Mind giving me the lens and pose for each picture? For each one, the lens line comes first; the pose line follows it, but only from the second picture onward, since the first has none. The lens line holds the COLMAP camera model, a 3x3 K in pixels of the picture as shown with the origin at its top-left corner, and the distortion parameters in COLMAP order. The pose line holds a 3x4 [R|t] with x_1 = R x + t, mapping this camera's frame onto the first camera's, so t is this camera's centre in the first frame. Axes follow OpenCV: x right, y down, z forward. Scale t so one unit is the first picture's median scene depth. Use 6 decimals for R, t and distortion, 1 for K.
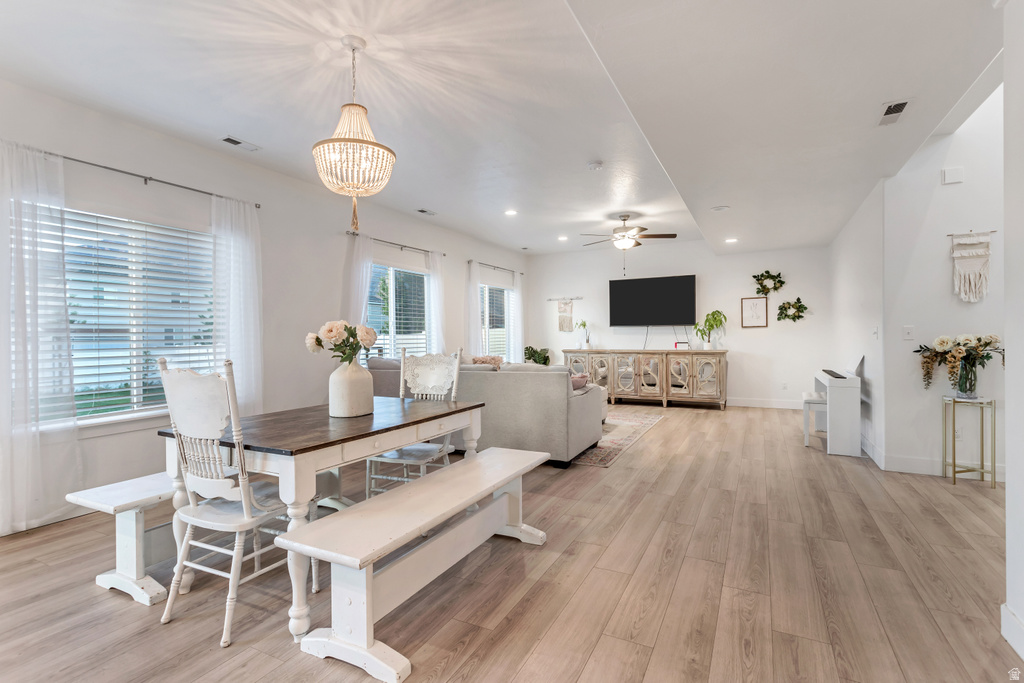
lens RADIAL K [[488.8, 0, 515.9], [0, 488.8, 348.0], [0, 0, 1]] dist [-0.007680, 0.006843]
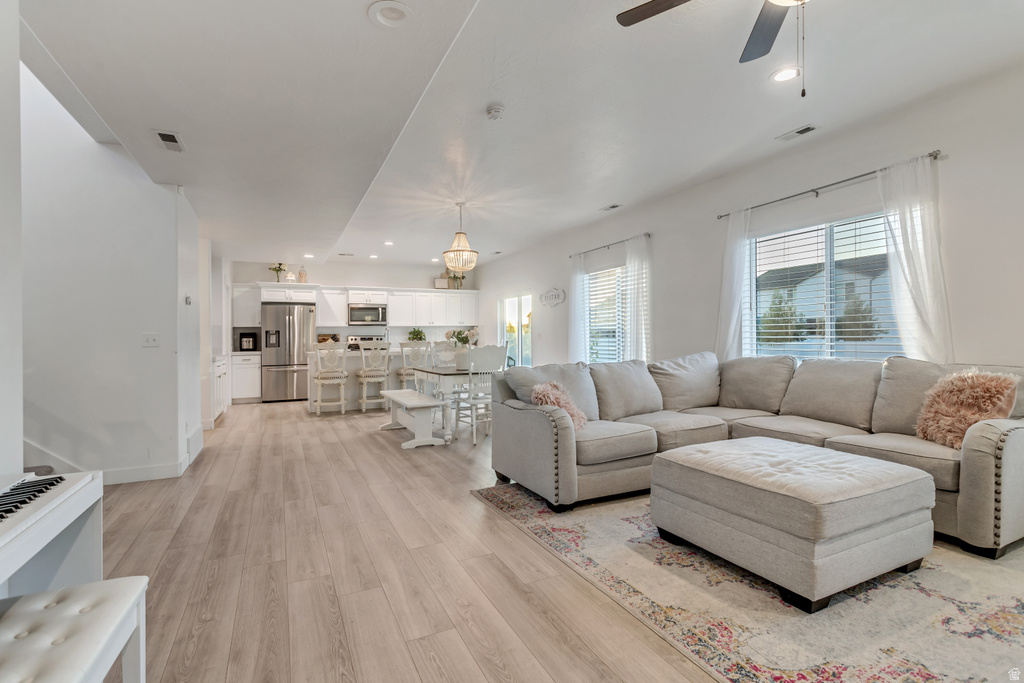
lens RADIAL K [[488.8, 0, 502.6], [0, 488.8, 333.5], [0, 0, 1]] dist [-0.007680, 0.006843]
pose [[-0.625672, 0.014203, -0.779957, 0.449339], [0.004608, 0.999884, 0.014512, -0.021001], [0.780073, 0.005485, -0.625665, 0.878741]]
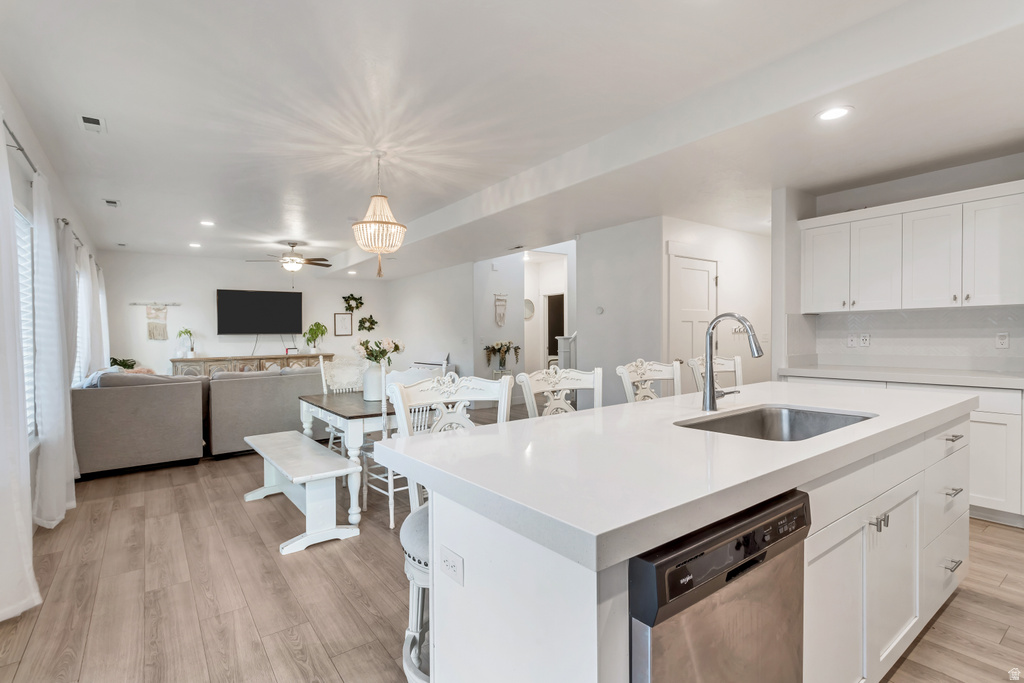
lens RADIAL K [[488.8, 0, 515.8], [0, 488.8, 340.8], [0, 0, 1]] dist [-0.007680, 0.006843]
pose [[0.441594, -0.010402, 0.897155, -0.518075], [0.031320, 0.999502, -0.003828, -0.008460], [-0.896668, 0.029790, 0.441700, -0.011389]]
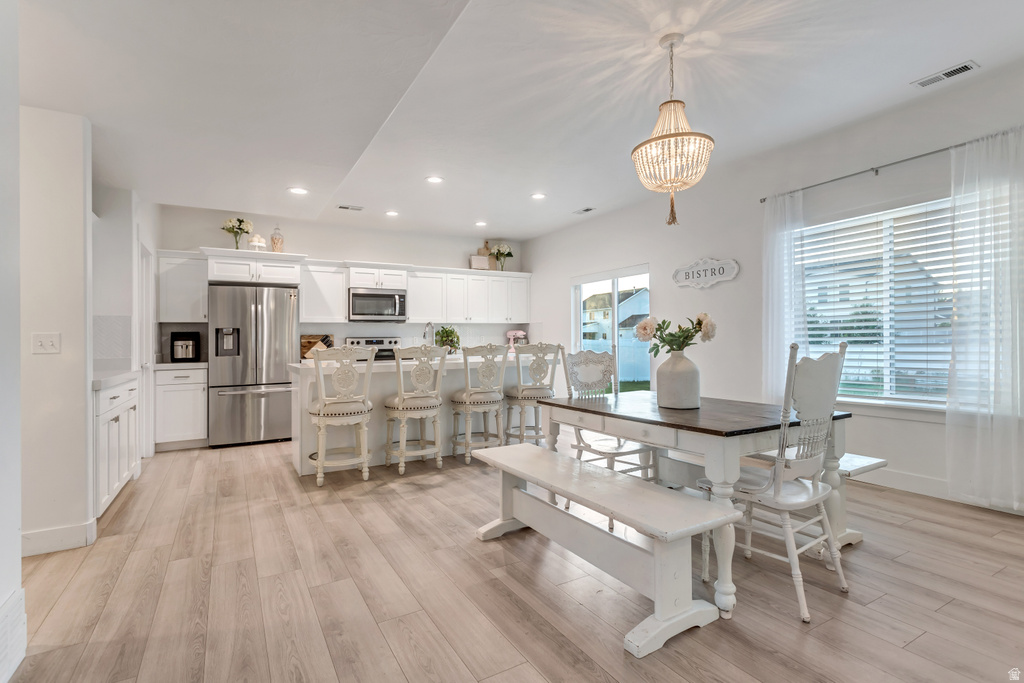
lens RADIAL K [[488.8, 0, 505.0], [0, 488.8, 333.3], [0, 0, 1]] dist [-0.007680, 0.006843]
pose [[-0.556447, 0.007058, -0.830853, 0.242459], [0.004577, 0.999975, 0.005429, -0.007914], [0.830870, -0.000782, -0.556466, 0.437619]]
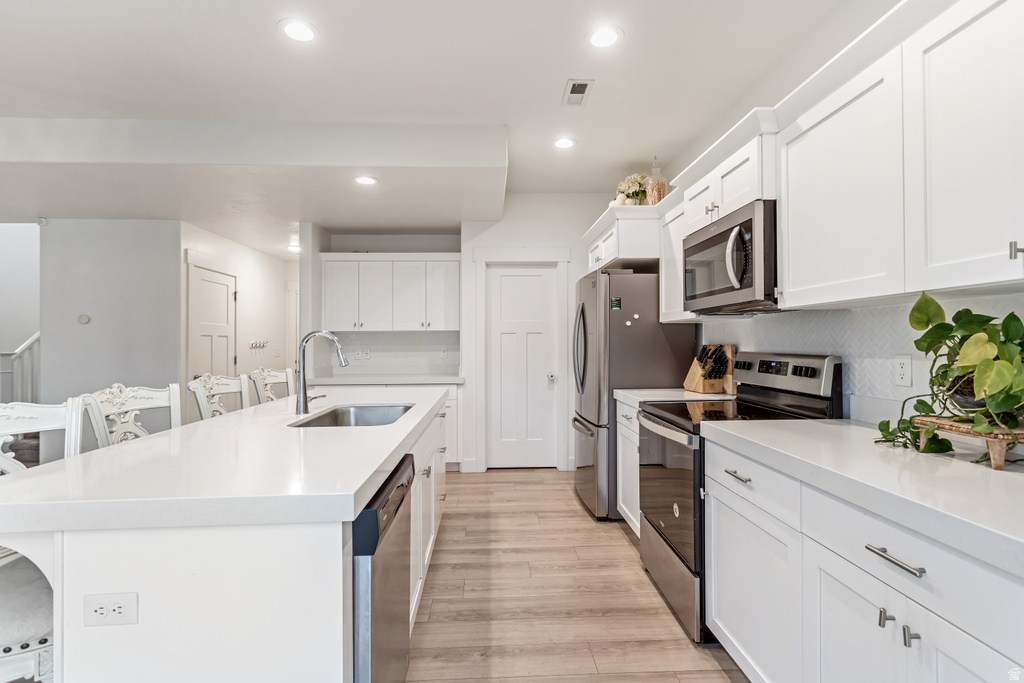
lens RADIAL K [[488.8, 0, 499.2], [0, 488.8, 337.6], [0, 0, 1]] dist [-0.007680, 0.006843]
pose [[-0.482963, 0.023640, 0.875322, -0.560344], [0.030079, 0.999493, -0.010398, -0.009285], [-0.875124, 0.021307, -0.483429, 0.046482]]
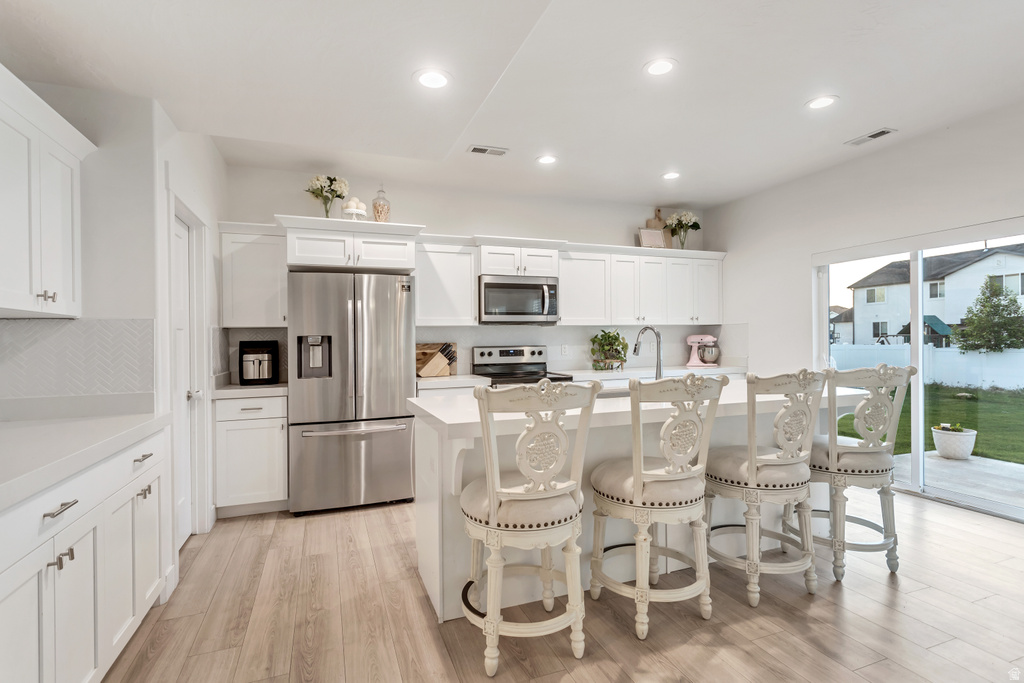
lens RADIAL K [[488.8, 0, 510.7], [0, 488.8, 340.4], [0, 0, 1]] dist [-0.007680, 0.006843]
pose [[-0.673820, 0.020425, -0.738613, 0.097048], [0.008450, 0.999766, 0.019938, -0.016763], [0.738847, 0.007193, -0.673835, 0.163411]]
